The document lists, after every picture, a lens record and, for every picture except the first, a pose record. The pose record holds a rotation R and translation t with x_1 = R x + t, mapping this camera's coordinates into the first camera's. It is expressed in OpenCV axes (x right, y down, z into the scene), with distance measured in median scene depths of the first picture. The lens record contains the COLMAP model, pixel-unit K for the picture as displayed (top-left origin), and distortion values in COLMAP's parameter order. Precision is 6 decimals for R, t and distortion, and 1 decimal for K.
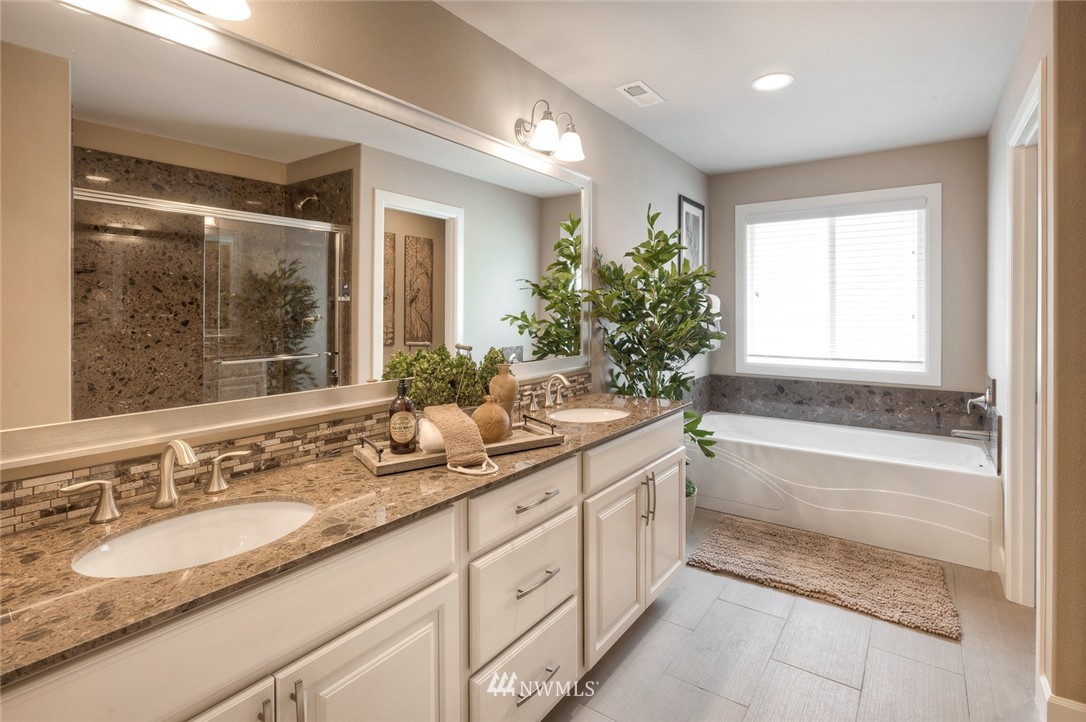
lens RADIAL K [[518.1, 0, 545.9], [0, 518.1, 313.5], [0, 0, 1]] dist [0.000626, 0.000101]
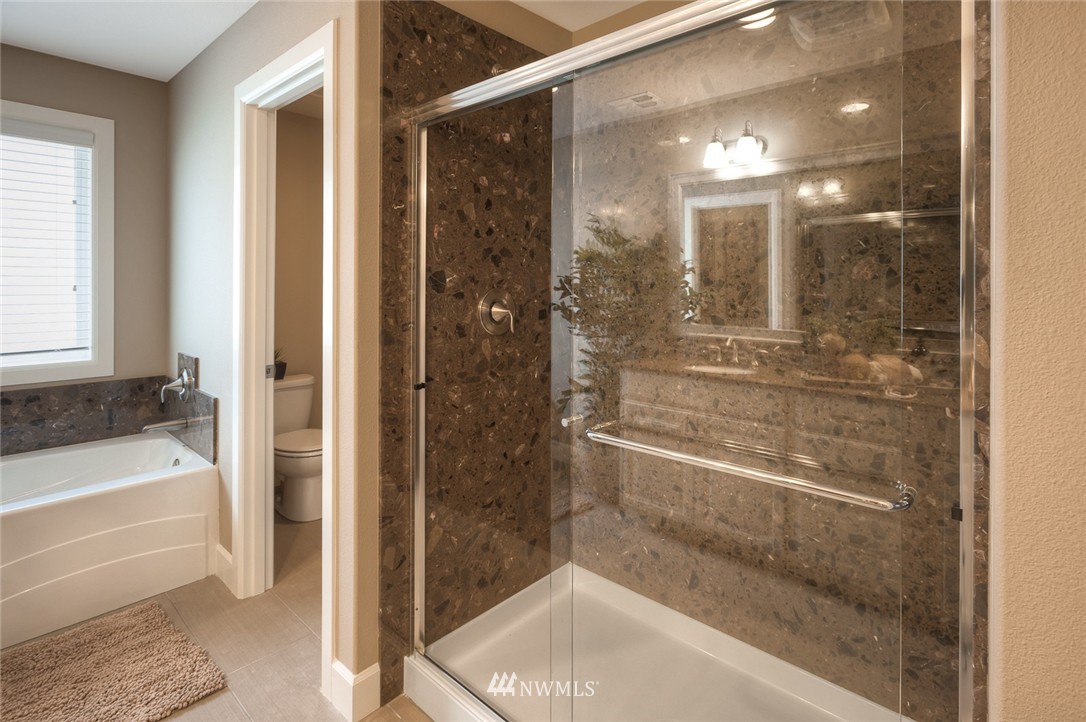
lens RADIAL K [[534.6, 0, 546.3], [0, 534.6, 282.7], [0, 0, 1]] dist [0.002475, 0.000627]
pose [[0.092307, 0.002624, 0.995727, 0.002903], [-0.001729, 0.999995, -0.002475, -0.001529], [-0.995729, -0.001493, 0.092311, 0.306498]]
